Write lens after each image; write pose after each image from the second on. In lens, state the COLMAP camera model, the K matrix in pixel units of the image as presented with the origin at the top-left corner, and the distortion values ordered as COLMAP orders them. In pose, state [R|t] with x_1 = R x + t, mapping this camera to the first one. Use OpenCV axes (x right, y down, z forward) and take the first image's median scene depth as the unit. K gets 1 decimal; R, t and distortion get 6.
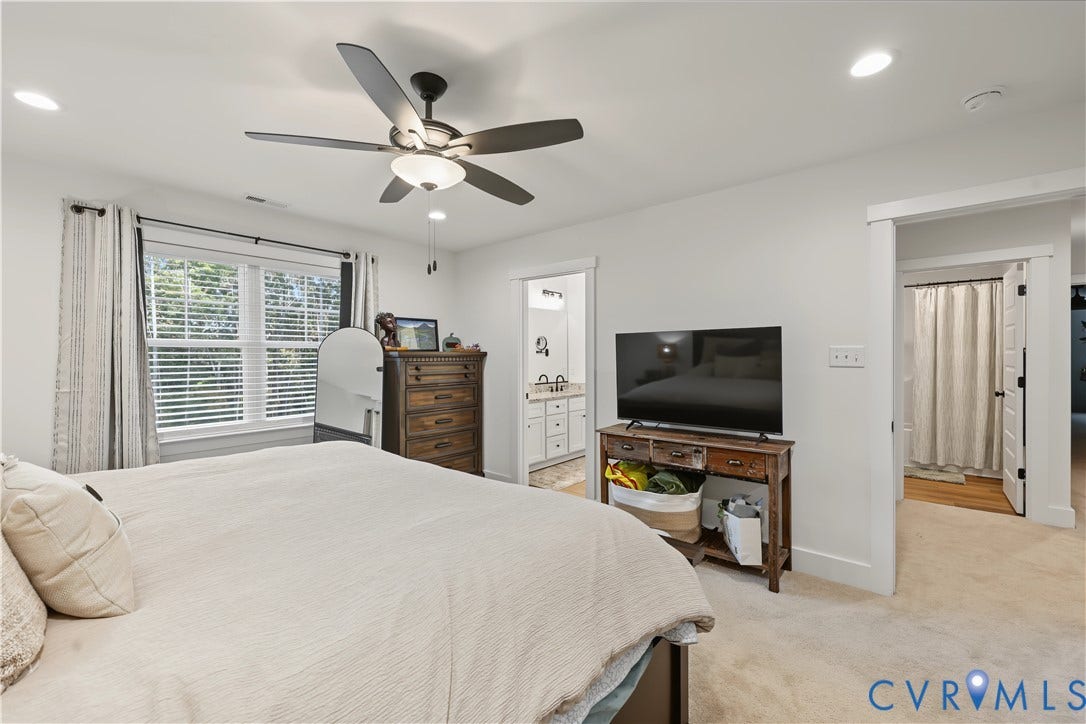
lens RADIAL K [[471.1, 0, 544.1], [0, 471.1, 355.3], [0, 0, 1]] dist [-0.000386, 0.000100]
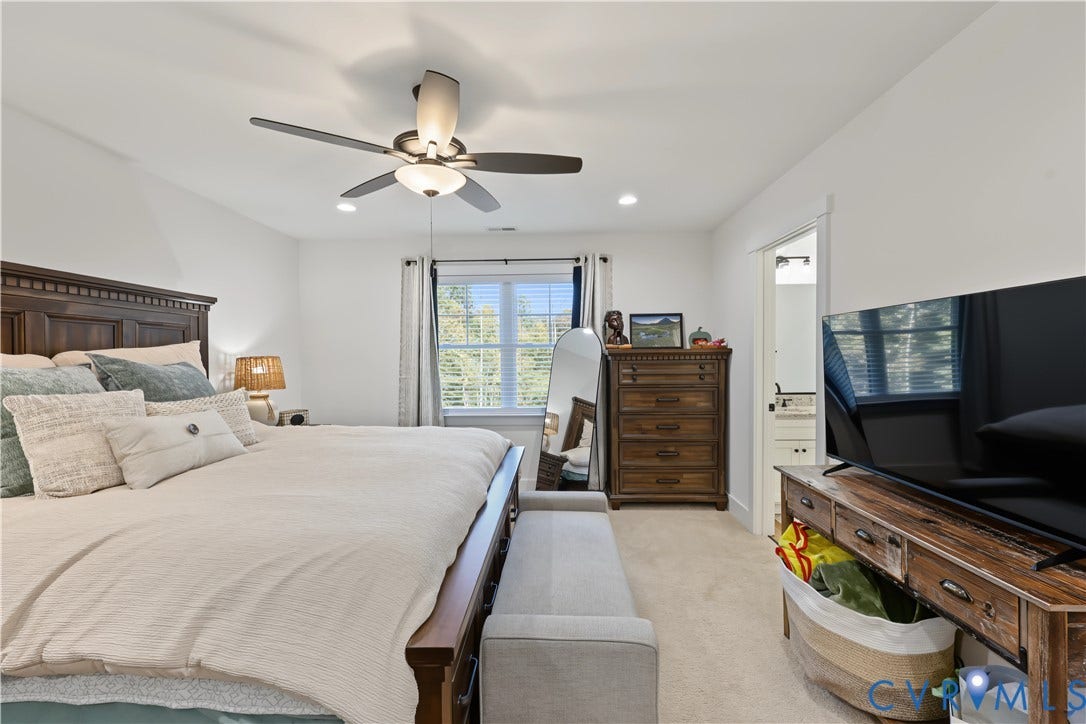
lens RADIAL K [[471.1, 0, 547.6], [0, 471.1, 364.9], [0, 0, 1]] dist [-0.000386, 0.000100]
pose [[0.585032, 0.013537, -0.810897, 0.396437], [0.009672, 0.999673, 0.023666, -0.001272], [0.810952, -0.021688, 0.584710, 0.312406]]
